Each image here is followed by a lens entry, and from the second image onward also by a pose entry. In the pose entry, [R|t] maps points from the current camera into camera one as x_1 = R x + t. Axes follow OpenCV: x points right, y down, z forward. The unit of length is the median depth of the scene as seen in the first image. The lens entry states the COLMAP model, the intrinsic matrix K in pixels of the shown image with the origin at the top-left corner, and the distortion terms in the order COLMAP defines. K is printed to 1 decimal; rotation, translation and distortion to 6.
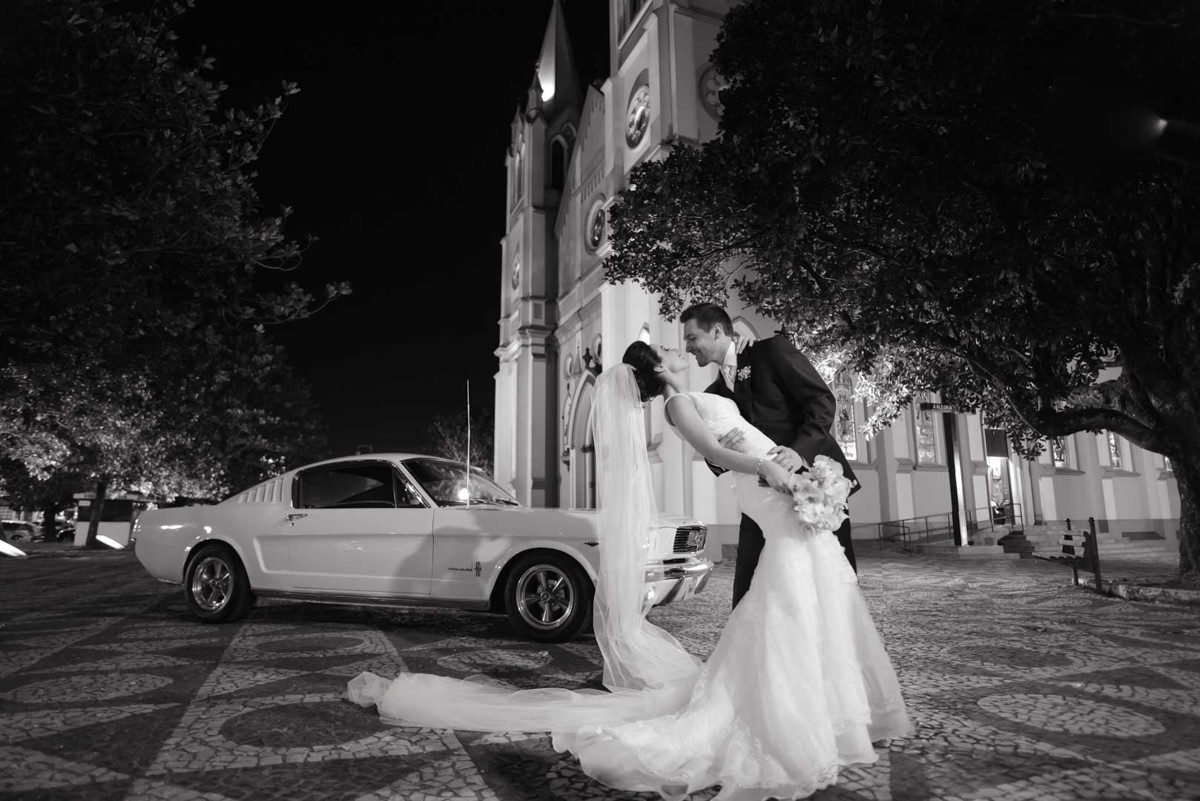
lens RADIAL K [[698.7, 0, 600.0], [0, 698.7, 400.5], [0, 0, 1]] dist [-0.003430, 0.000675]
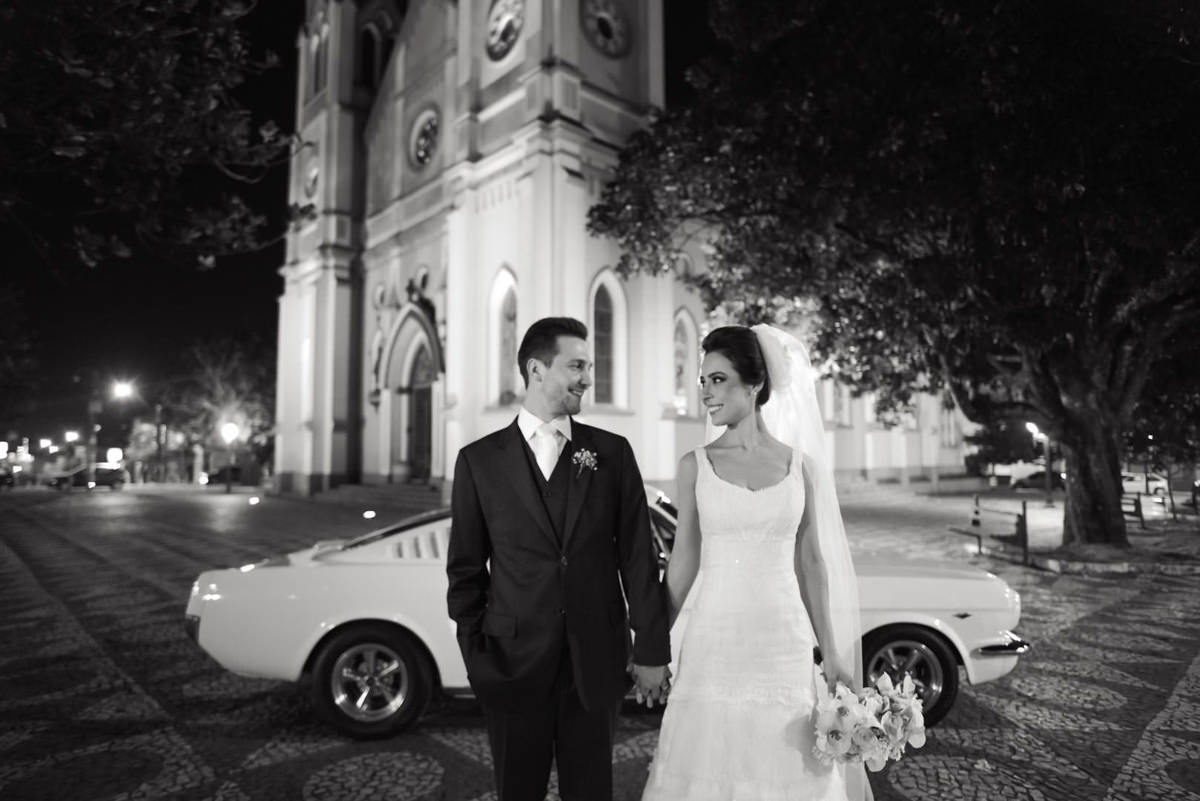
lens RADIAL K [[714.1, 0, 600.0], [0, 714.1, 400.5], [0, 0, 1]] dist [-0.014096, -0.000217]
pose [[0.937535, 0.031744, 0.346440, -0.089259], [-0.065400, 0.994156, 0.085893, -0.012525], [-0.341689, -0.103185, 0.934131, 0.043473]]
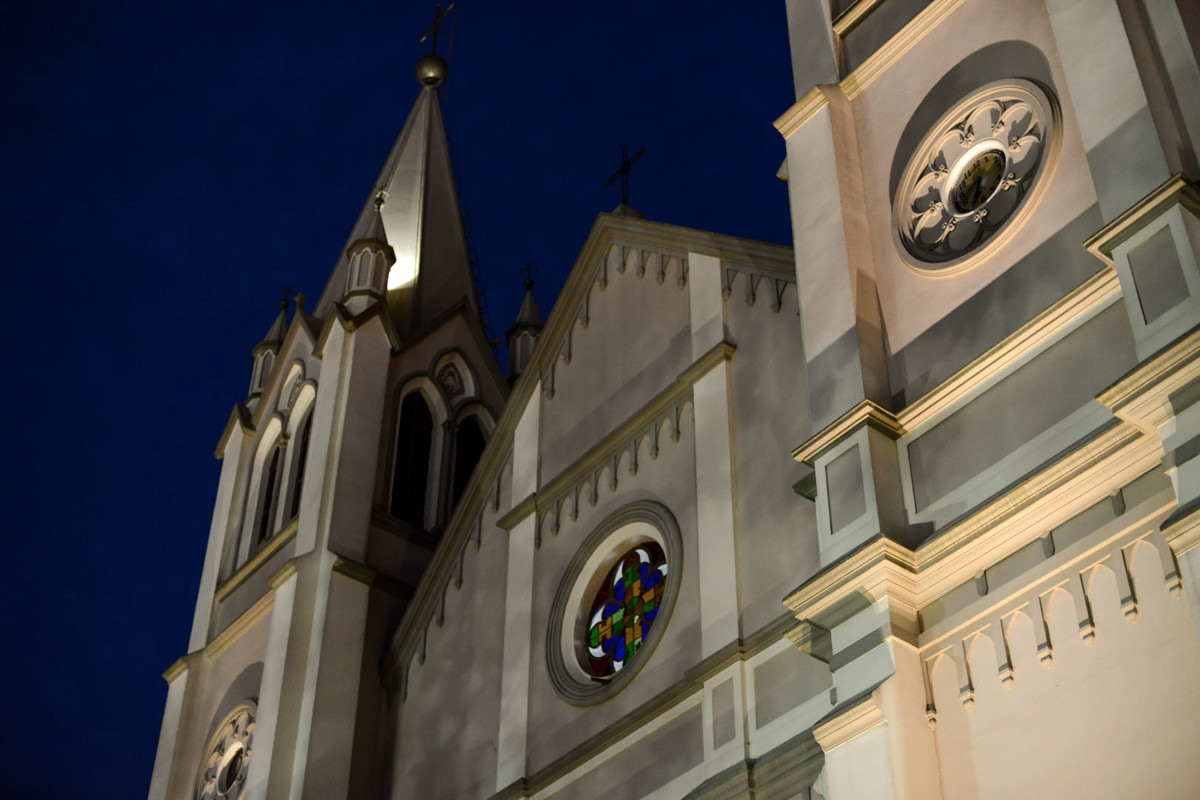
lens RADIAL K [[1739.5, 0, 600.0], [0, 1739.5, 400.0], [0, 0, 1]] dist [-0.101193, -0.002257]
pose [[0.963667, 0.181776, 0.195711, -0.147989], [-0.060173, 0.861616, -0.503981, 0.030670], [-0.260240, 0.473894, 0.841249, 0.333369]]
